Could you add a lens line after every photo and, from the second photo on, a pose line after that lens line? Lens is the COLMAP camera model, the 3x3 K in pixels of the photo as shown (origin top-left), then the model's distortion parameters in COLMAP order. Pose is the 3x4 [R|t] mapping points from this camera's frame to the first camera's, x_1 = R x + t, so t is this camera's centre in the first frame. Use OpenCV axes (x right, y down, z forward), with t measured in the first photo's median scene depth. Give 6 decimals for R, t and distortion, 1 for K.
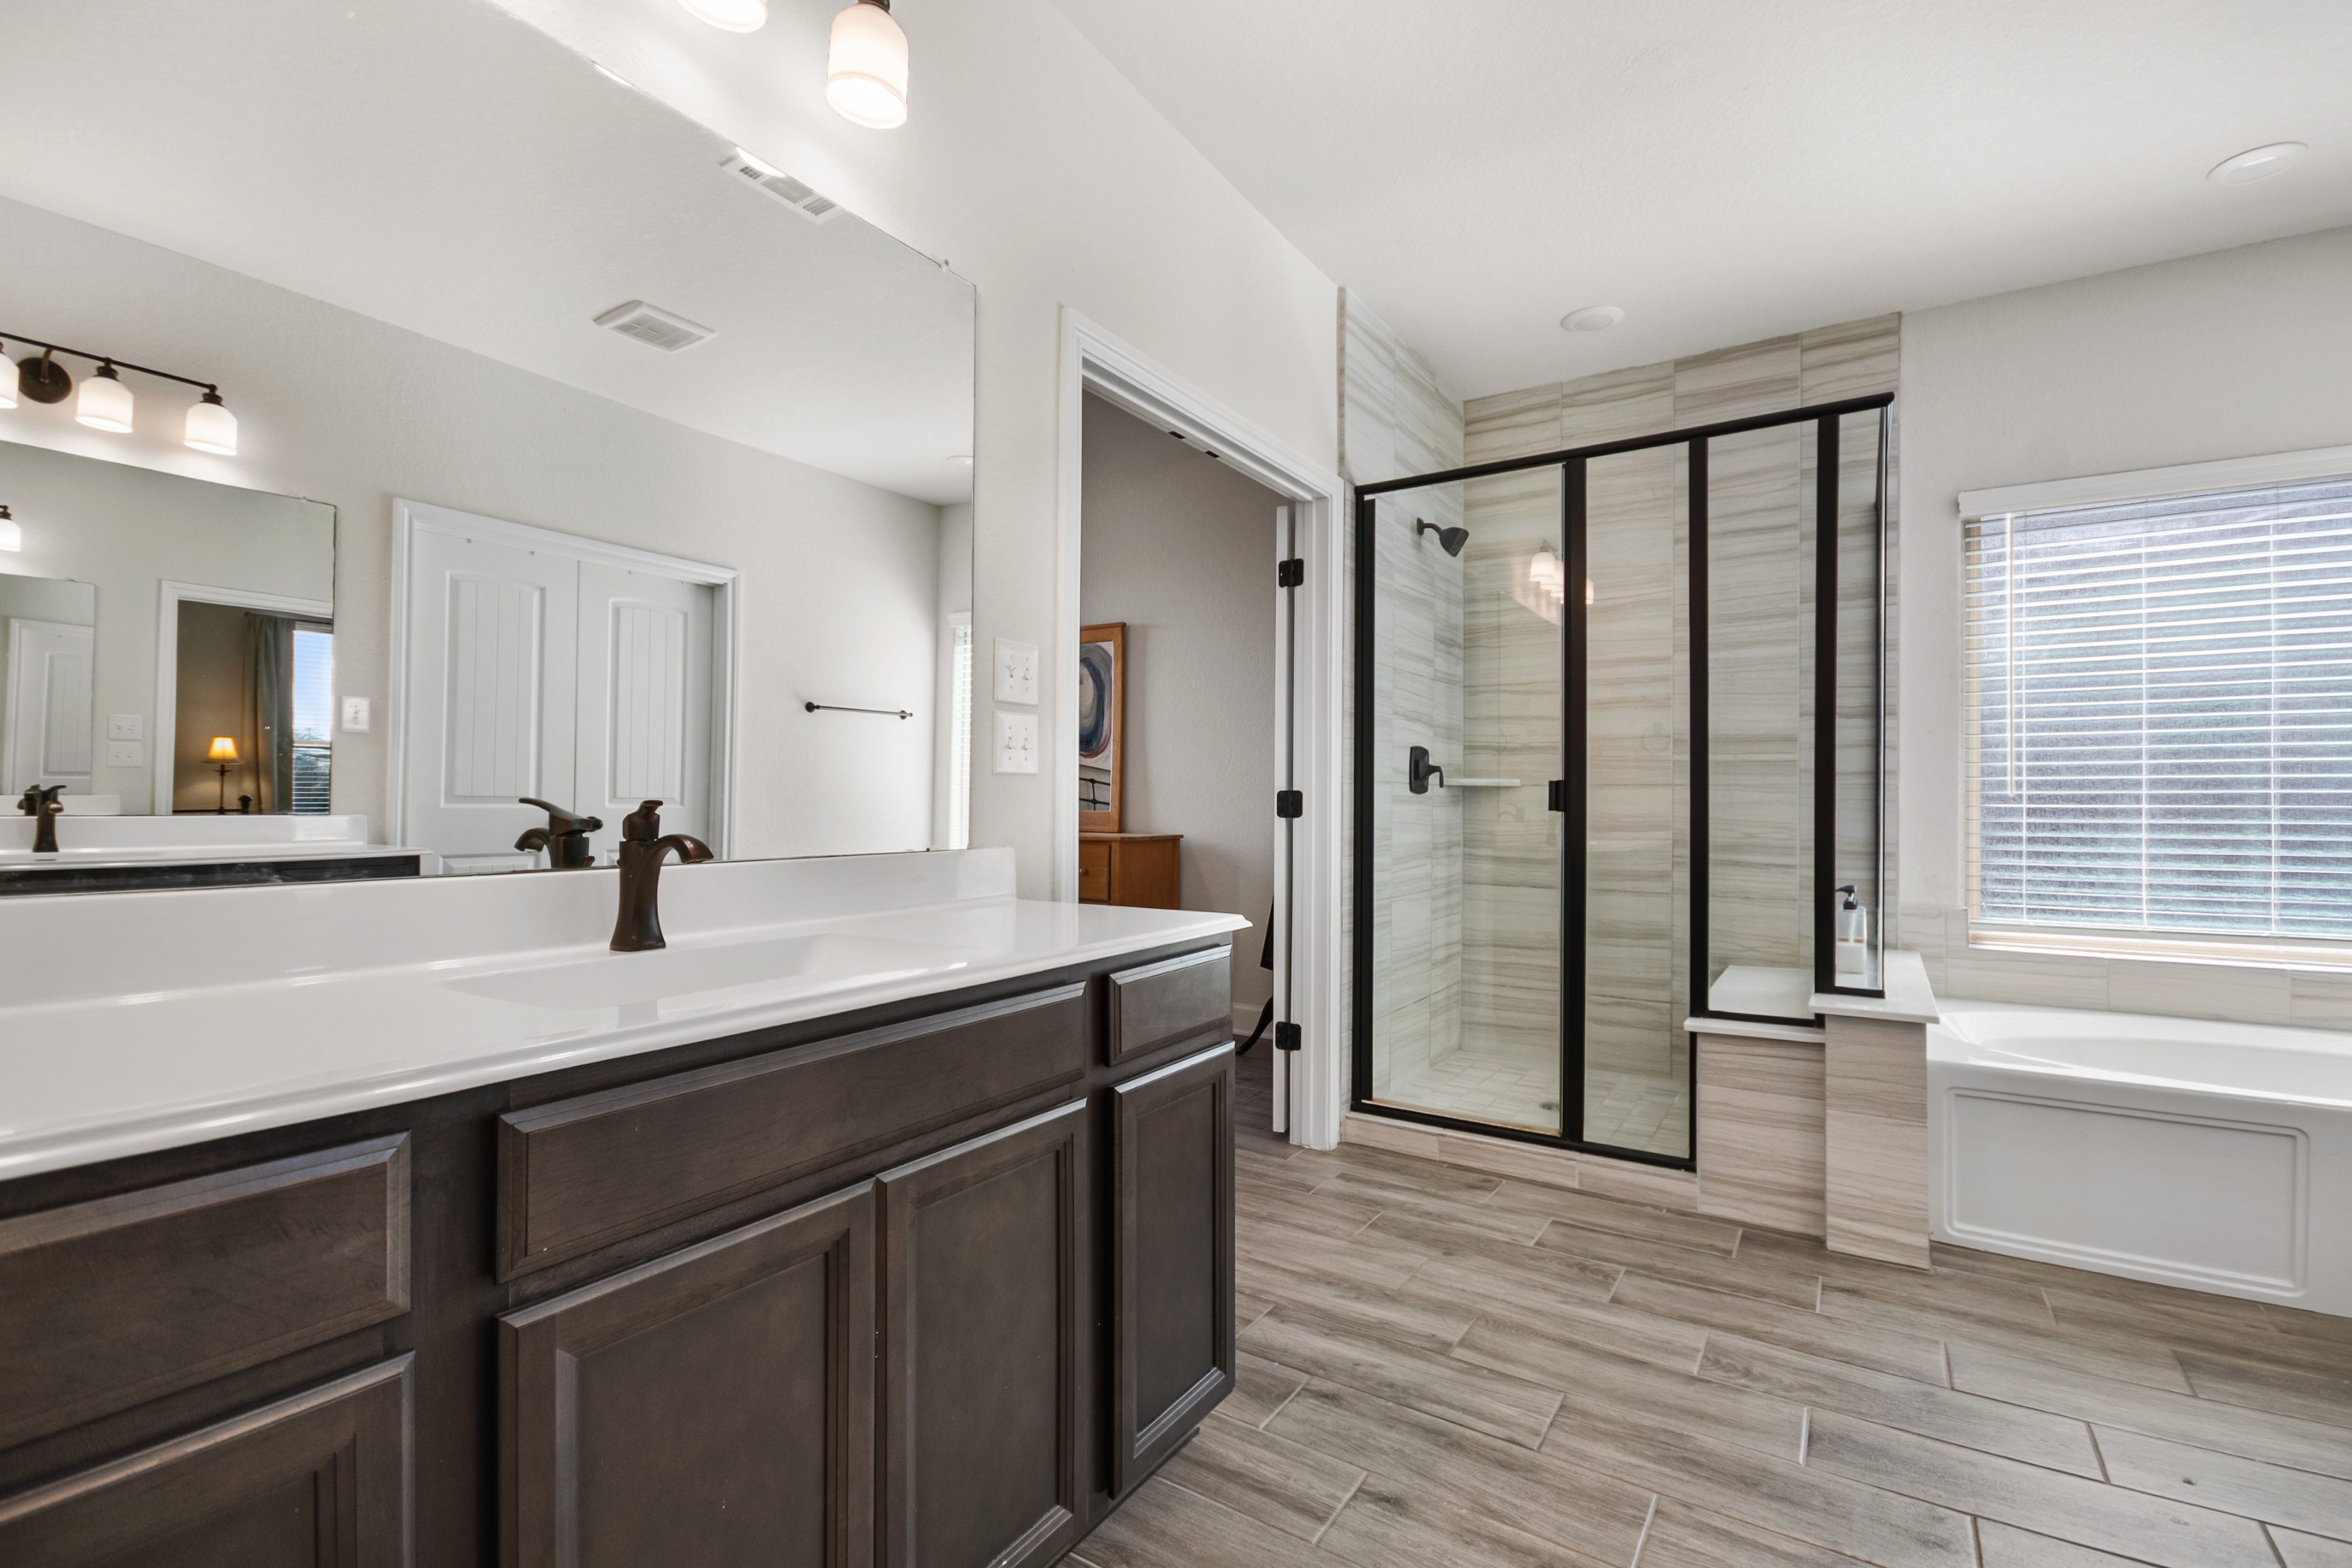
lens RADIAL K [[1047.4, 0, 1171.1], [0, 1047.4, 788.4], [0, 0, 1]] dist [-0.005476, -0.001192]
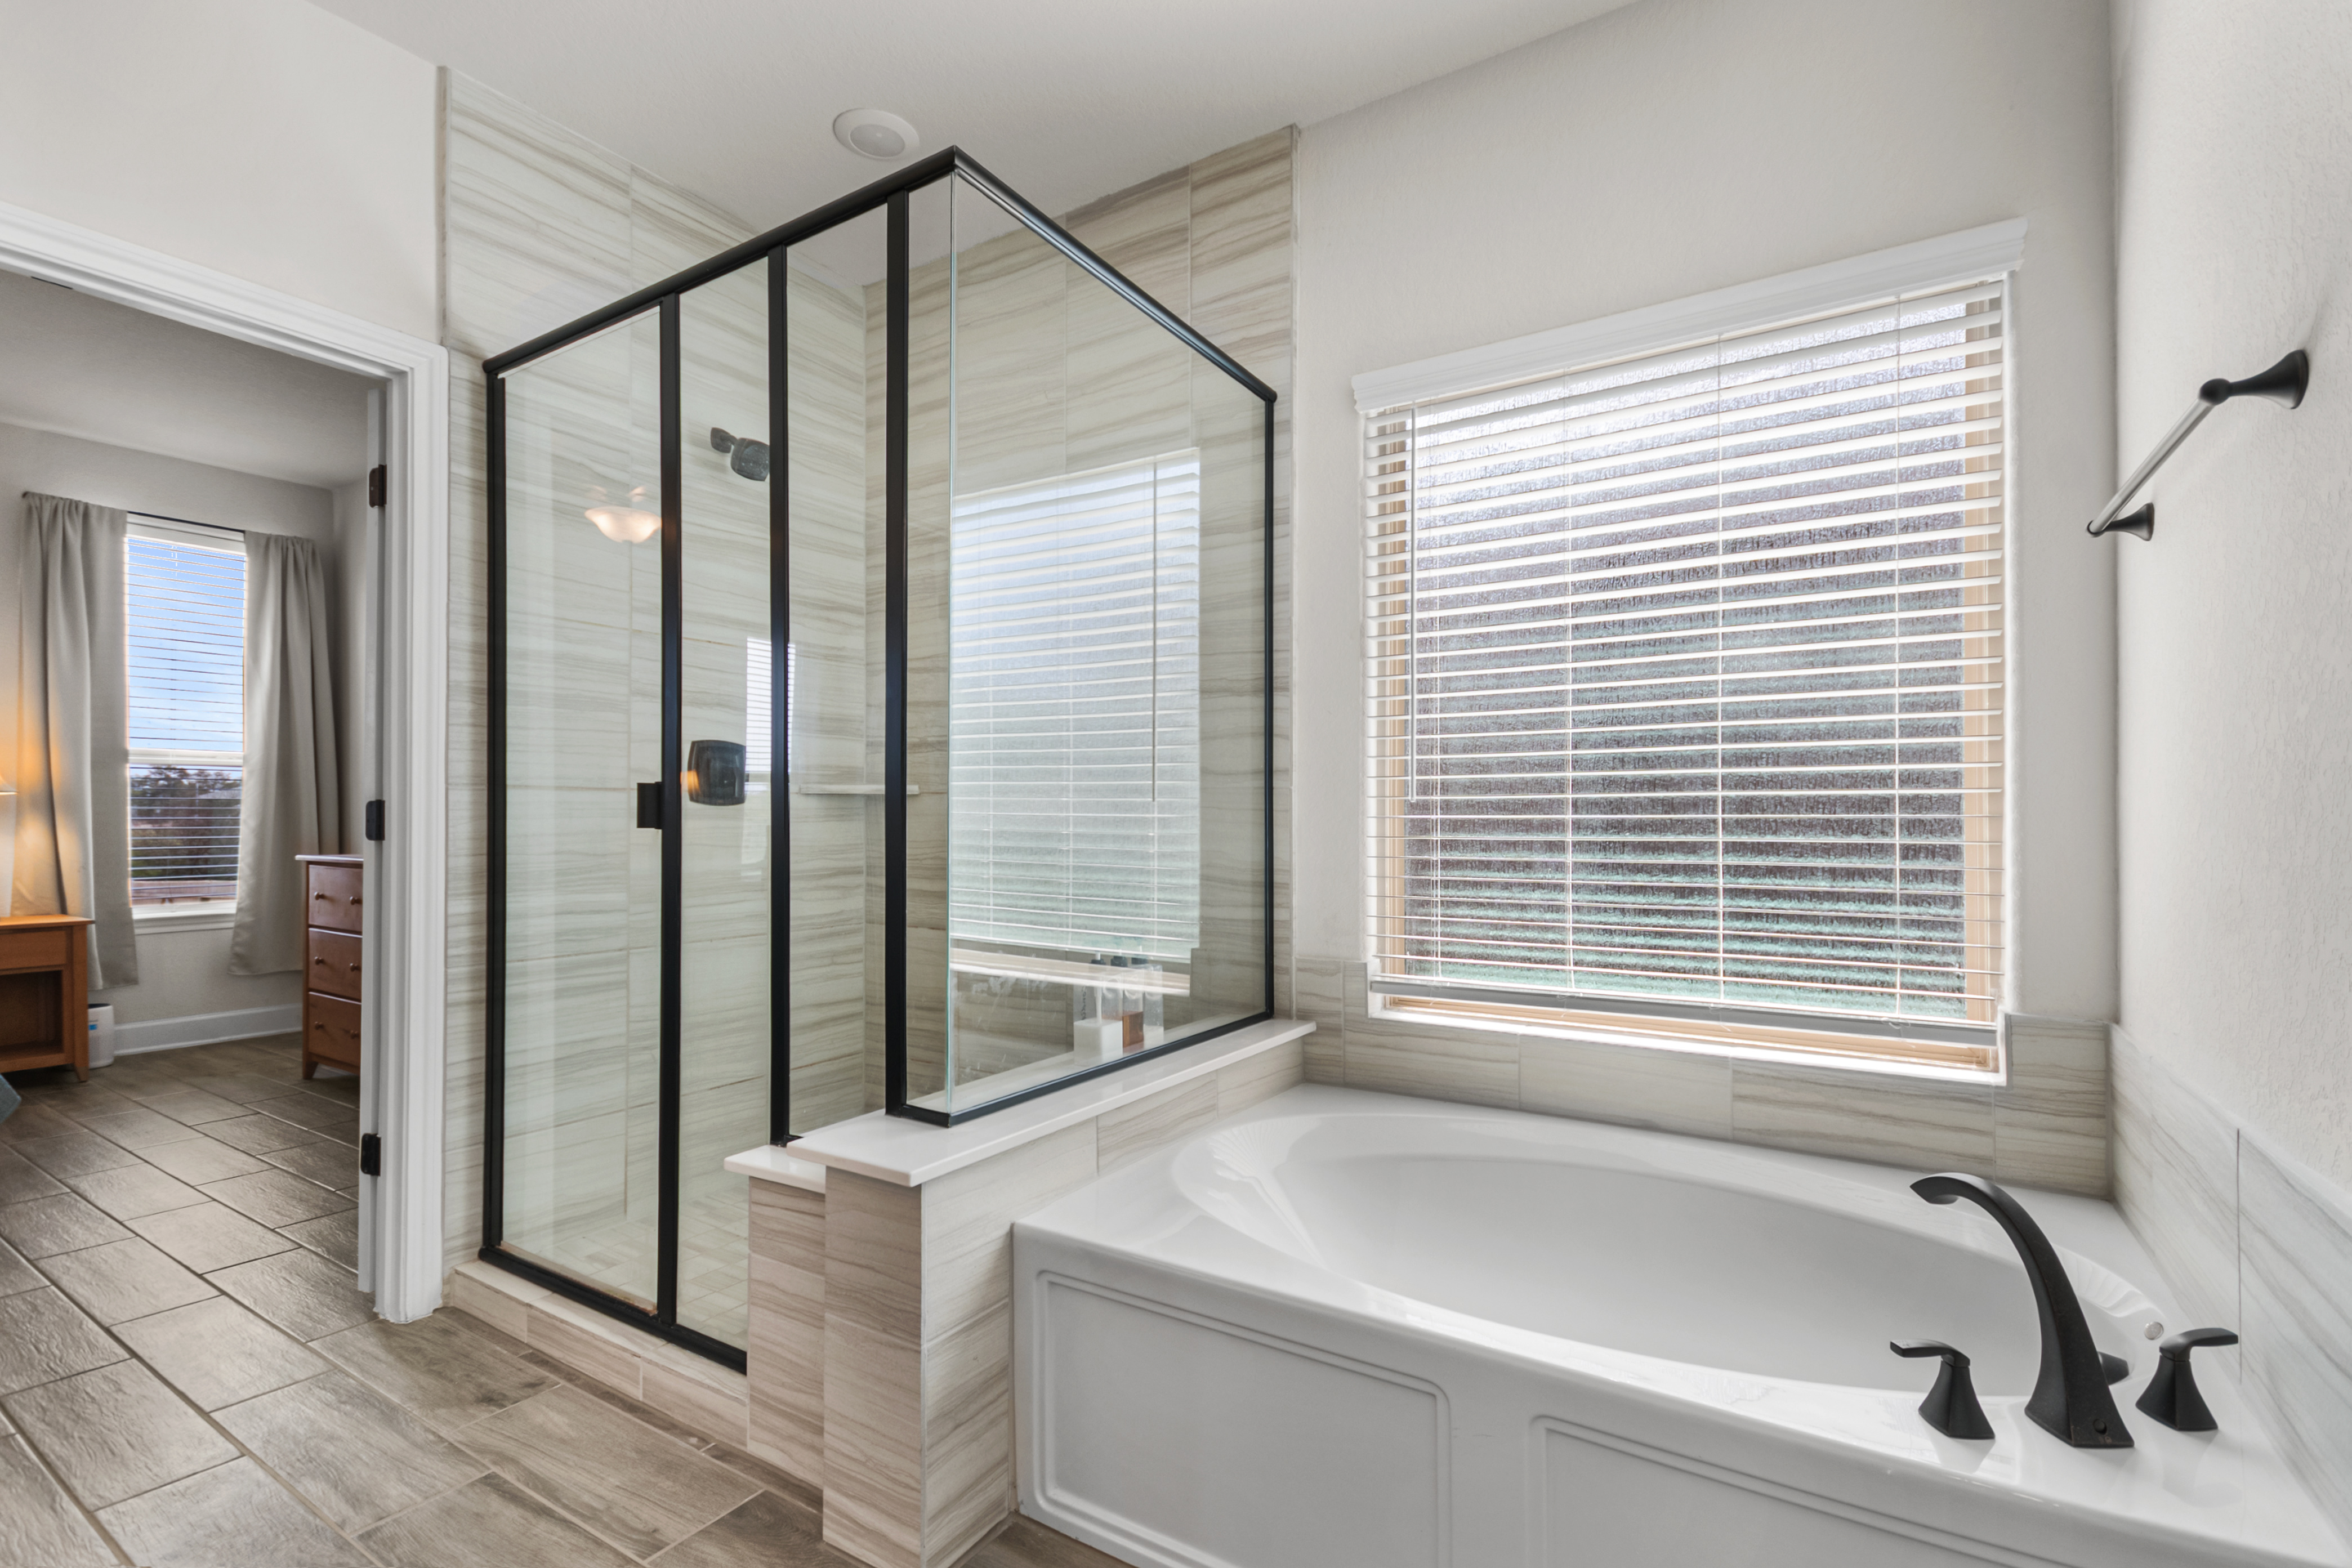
lens RADIAL K [[1047.4, 0, 1215.0], [0, 1047.4, 816.2], [0, 0, 1]] dist [-0.005476, -0.001192]
pose [[0.999418, -0.004325, 0.033840, 0.645352], [0.004074, 0.999964, 0.007474, 0.010344], [-0.033871, -0.007332, 0.999399, 0.295966]]
